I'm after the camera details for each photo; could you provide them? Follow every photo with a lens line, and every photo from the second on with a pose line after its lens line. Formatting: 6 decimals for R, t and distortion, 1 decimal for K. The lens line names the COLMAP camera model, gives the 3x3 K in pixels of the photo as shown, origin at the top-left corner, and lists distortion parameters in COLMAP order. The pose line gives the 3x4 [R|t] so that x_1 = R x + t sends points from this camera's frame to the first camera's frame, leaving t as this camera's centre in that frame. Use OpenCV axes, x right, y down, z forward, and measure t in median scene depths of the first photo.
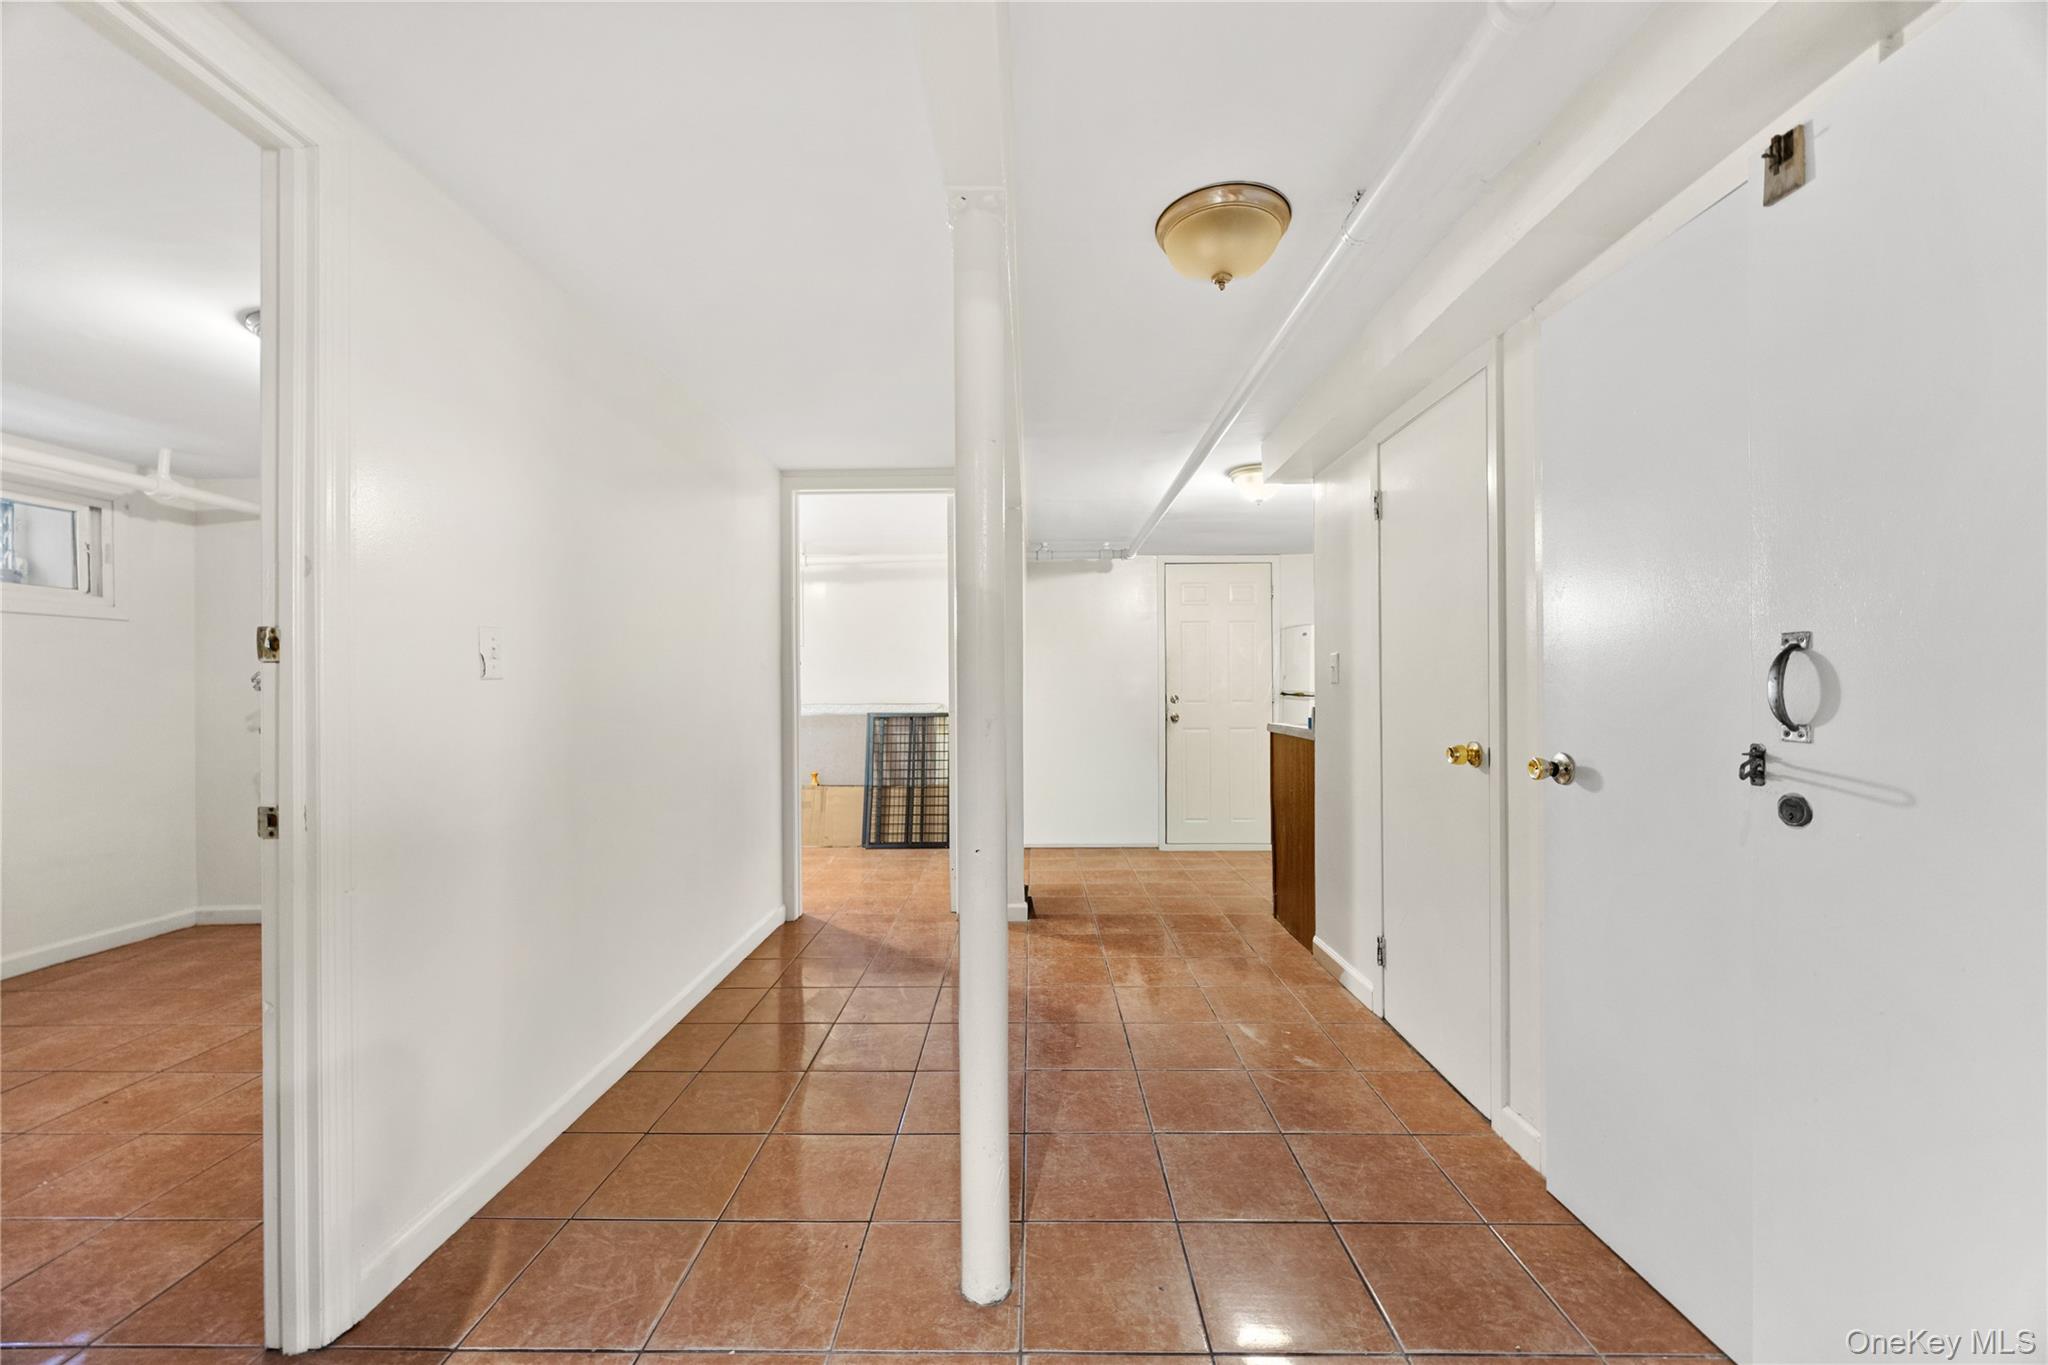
lens RADIAL K [[786.5, 0, 1030.7], [0, 786.5, 685.7], [0, 0, 1]] dist [-0.004990, 0.000446]
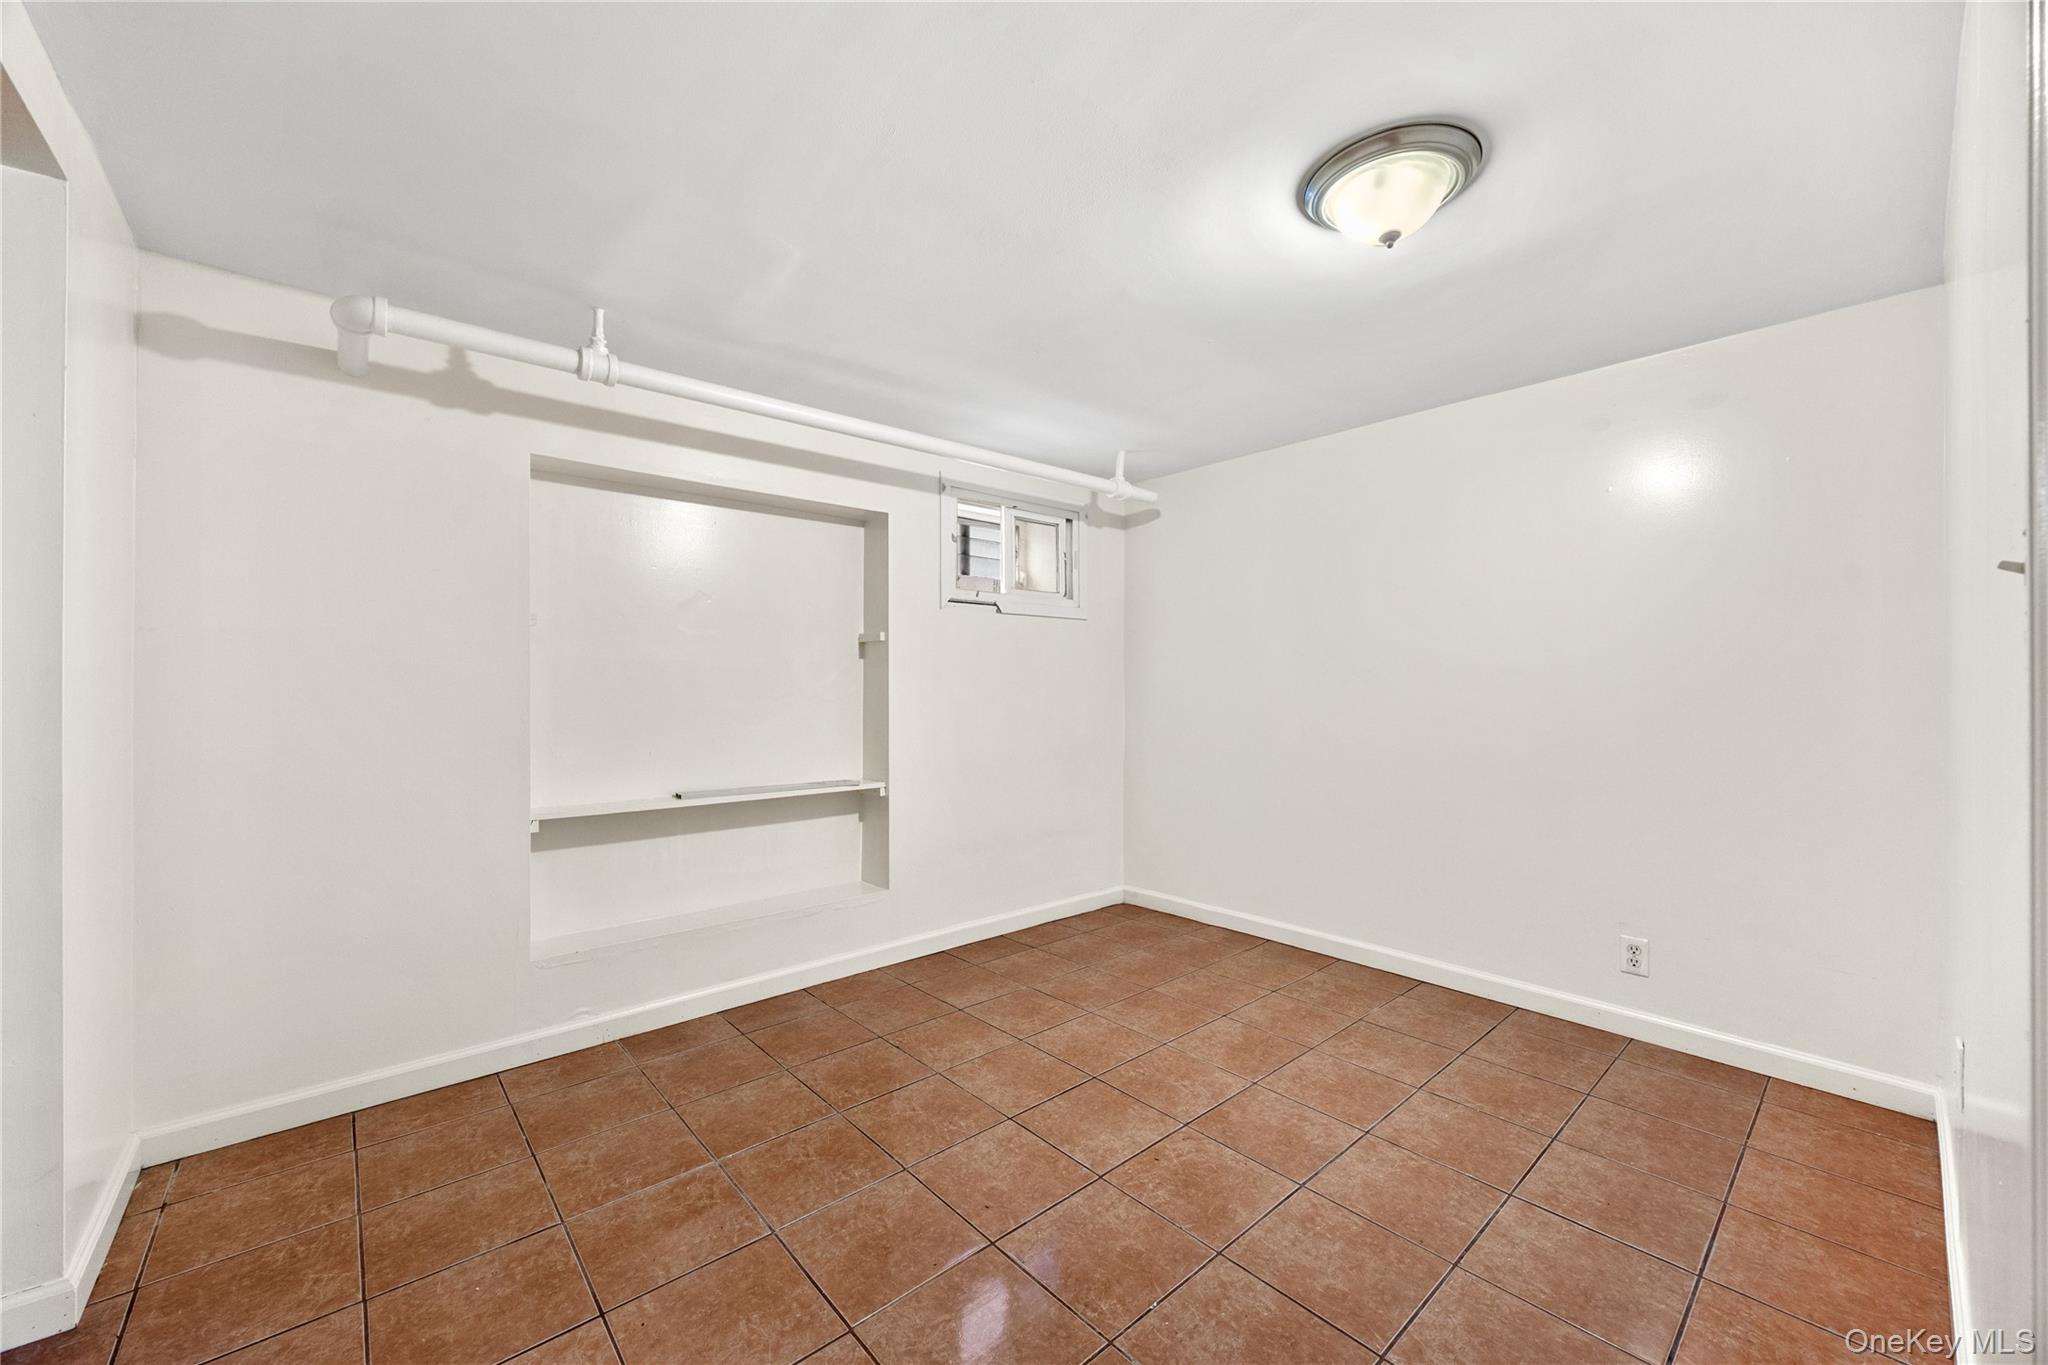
lens RADIAL K [[786.5, 0, 1016.6], [0, 786.5, 685.5], [0, 0, 1]] dist [-0.004990, 0.000446]
pose [[0.668217, 0.009752, -0.743903, -0.411240], [-0.005190, 0.999951, 0.008447, 0.000665], [0.743948, -0.001783, 0.668235, 0.193002]]
